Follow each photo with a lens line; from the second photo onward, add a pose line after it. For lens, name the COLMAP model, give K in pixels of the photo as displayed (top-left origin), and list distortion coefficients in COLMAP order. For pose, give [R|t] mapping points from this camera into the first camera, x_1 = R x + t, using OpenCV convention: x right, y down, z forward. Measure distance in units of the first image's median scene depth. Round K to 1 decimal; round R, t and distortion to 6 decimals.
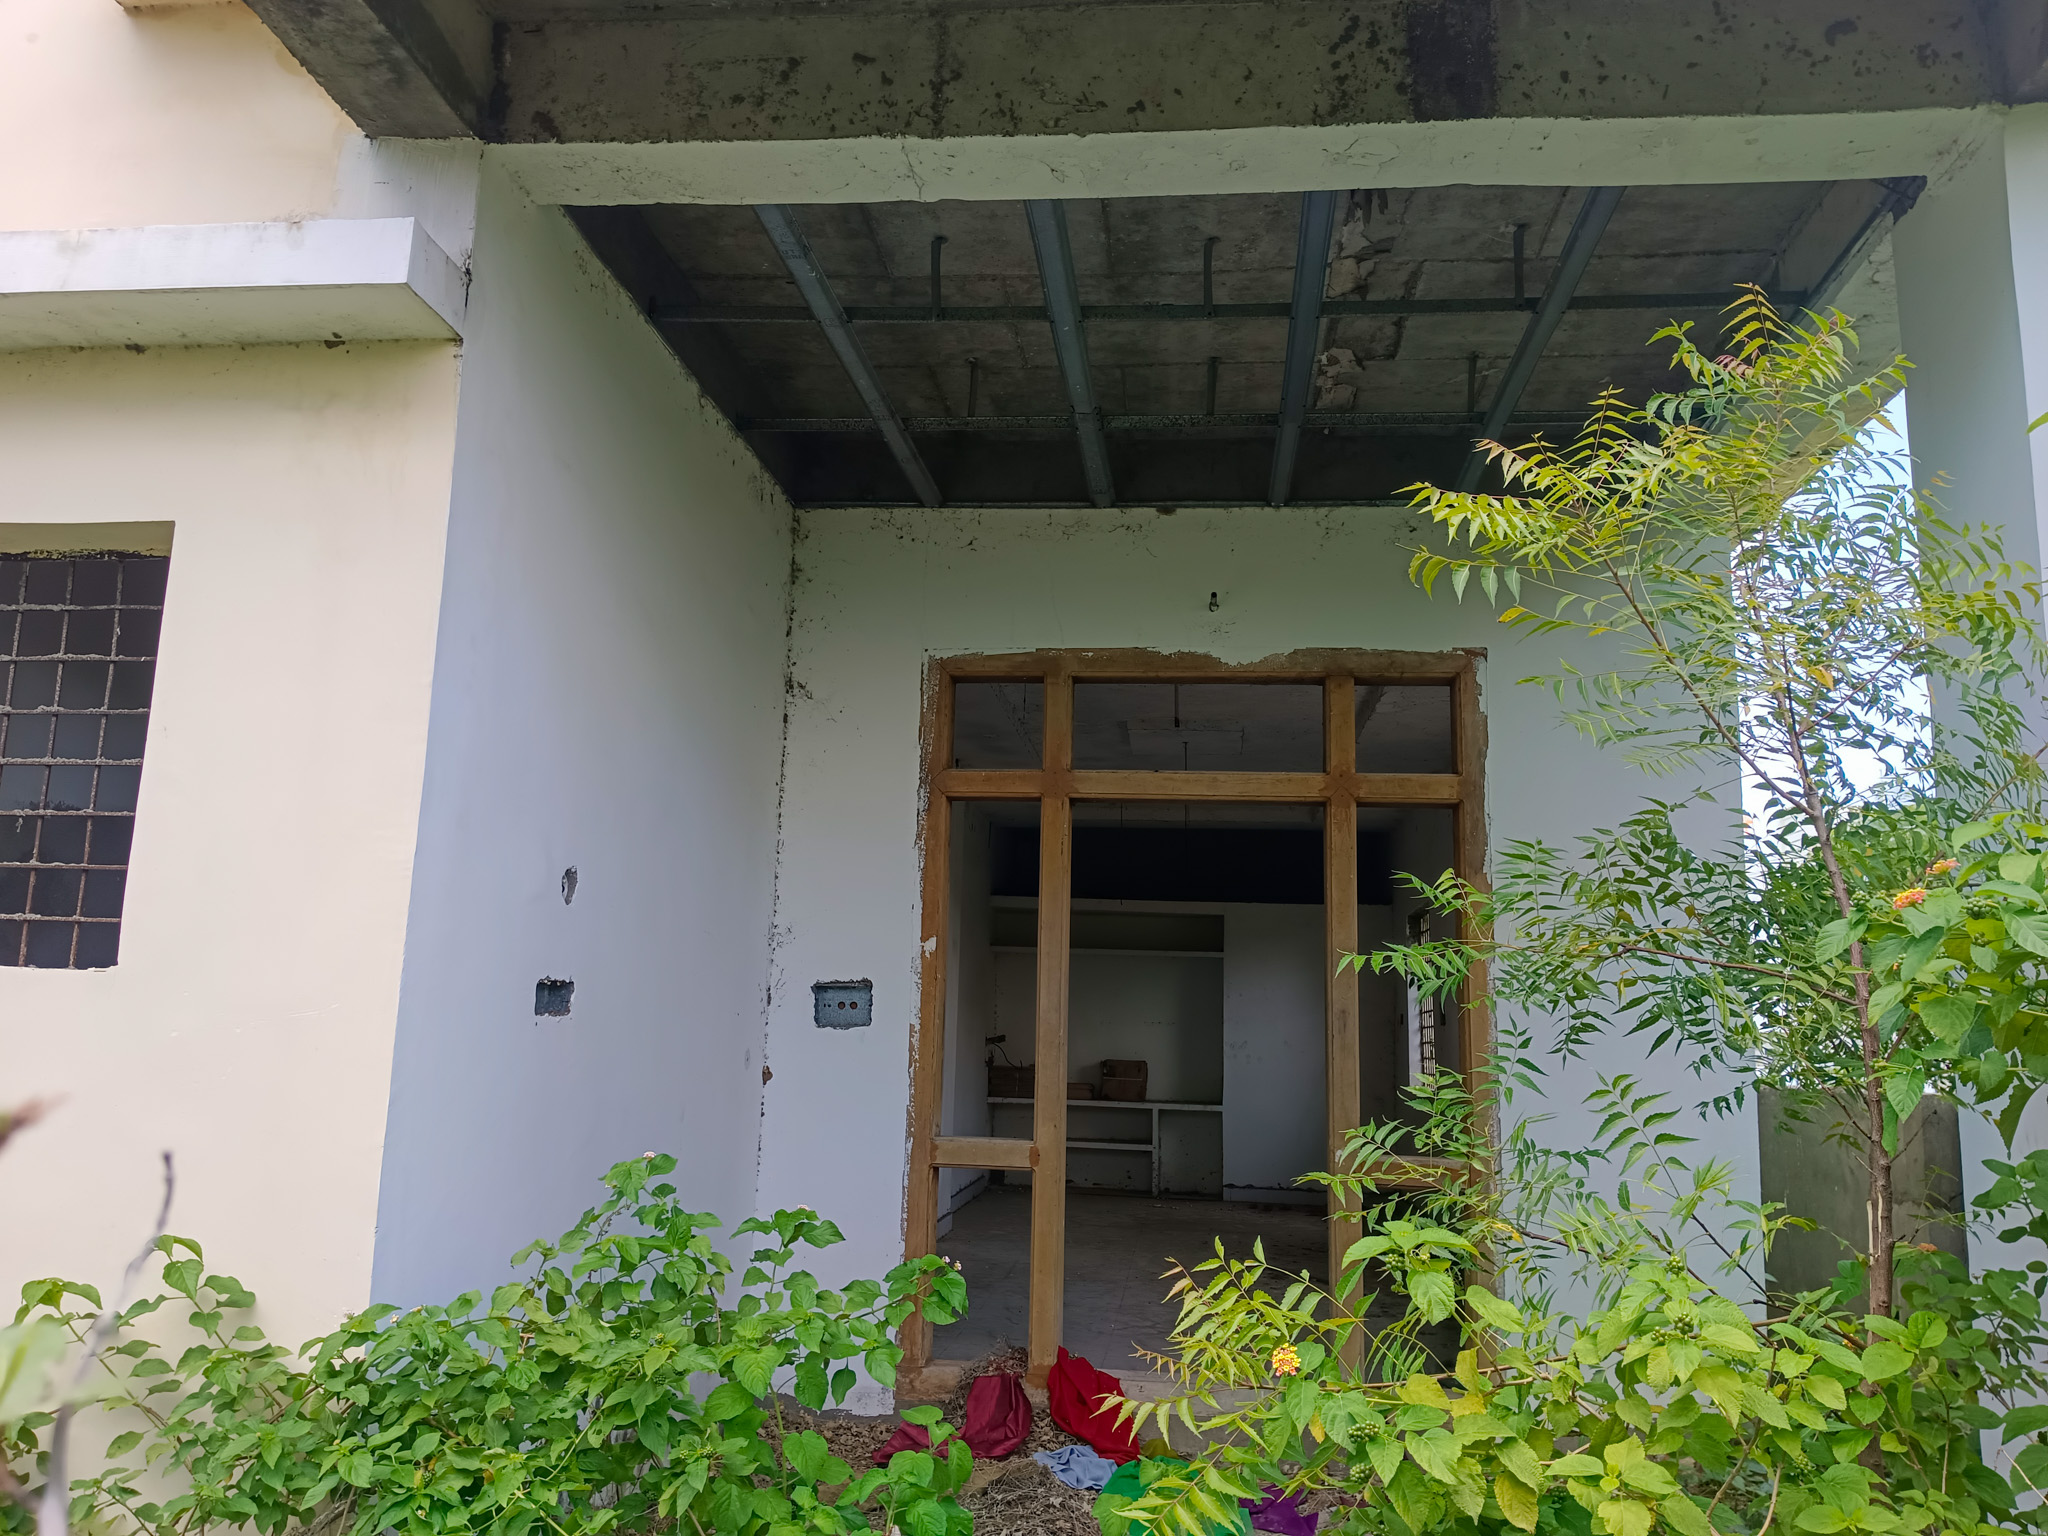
lens RADIAL K [[1532.5, 0, 1023.3], [0, 1532.5, 755.0], [0, 0, 1]] dist [0.008475, -0.059782]
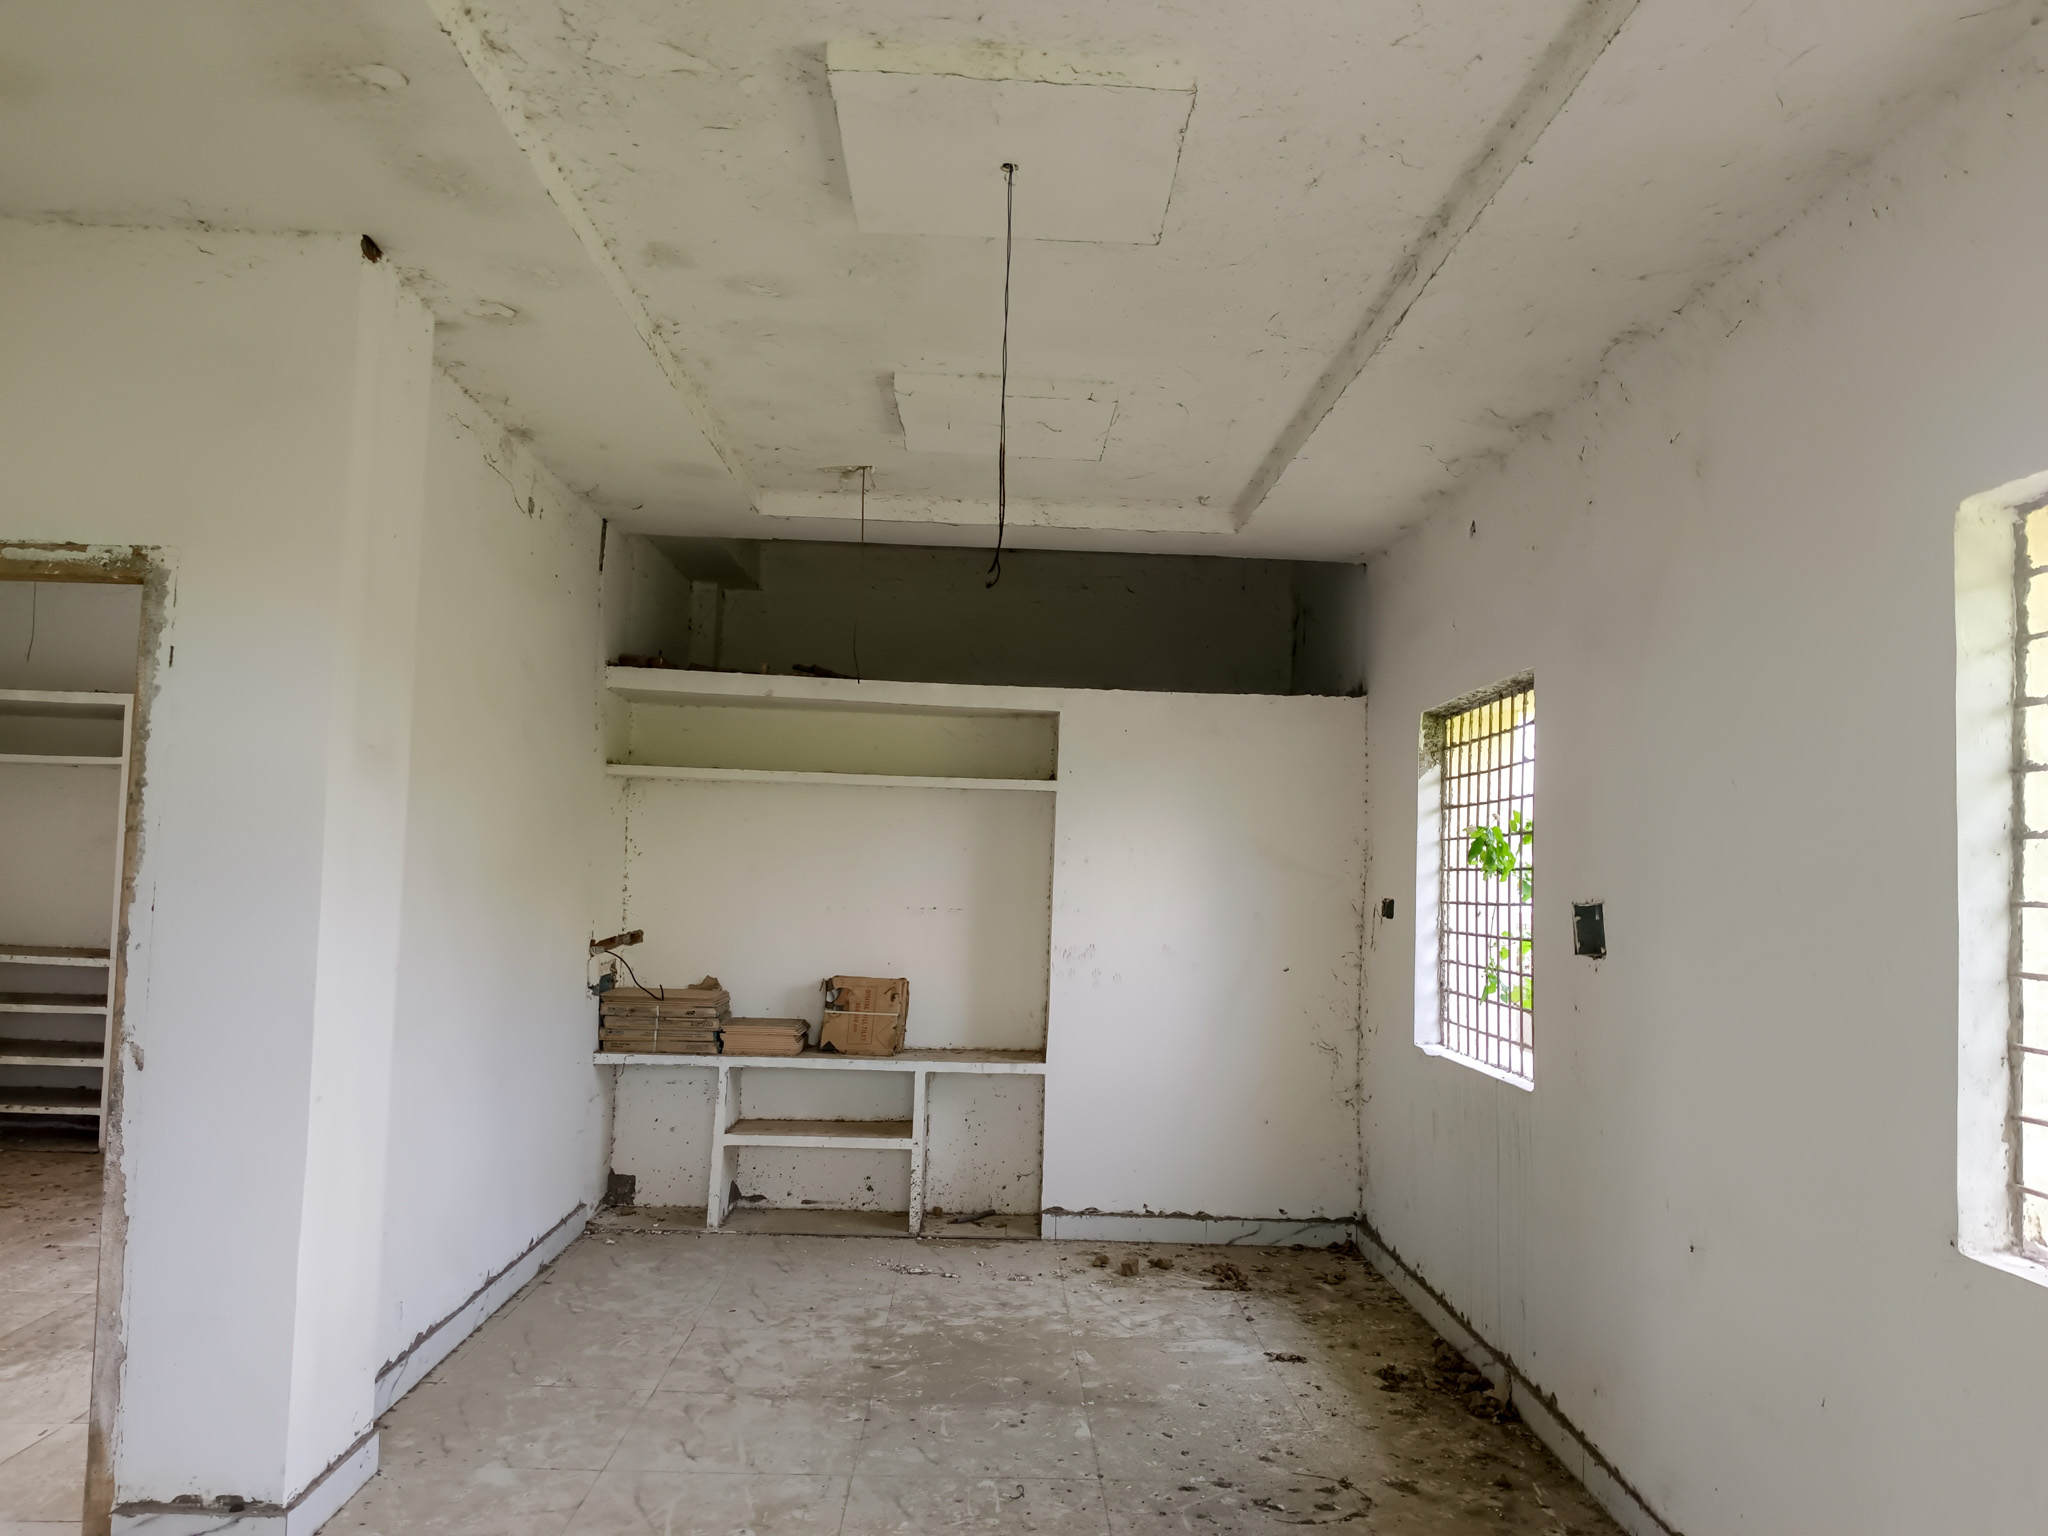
lens RADIAL K [[1522.6, 0, 1053.5], [0, 1522.6, 770.7], [0, 0, 1]] dist [0.040456, -0.082598]
pose [[0.988980, 0.012580, 0.147515, 0.051990], [-0.031574, 0.991382, 0.127140, 0.057949], [-0.144645, -0.130396, 0.980854, 0.483083]]
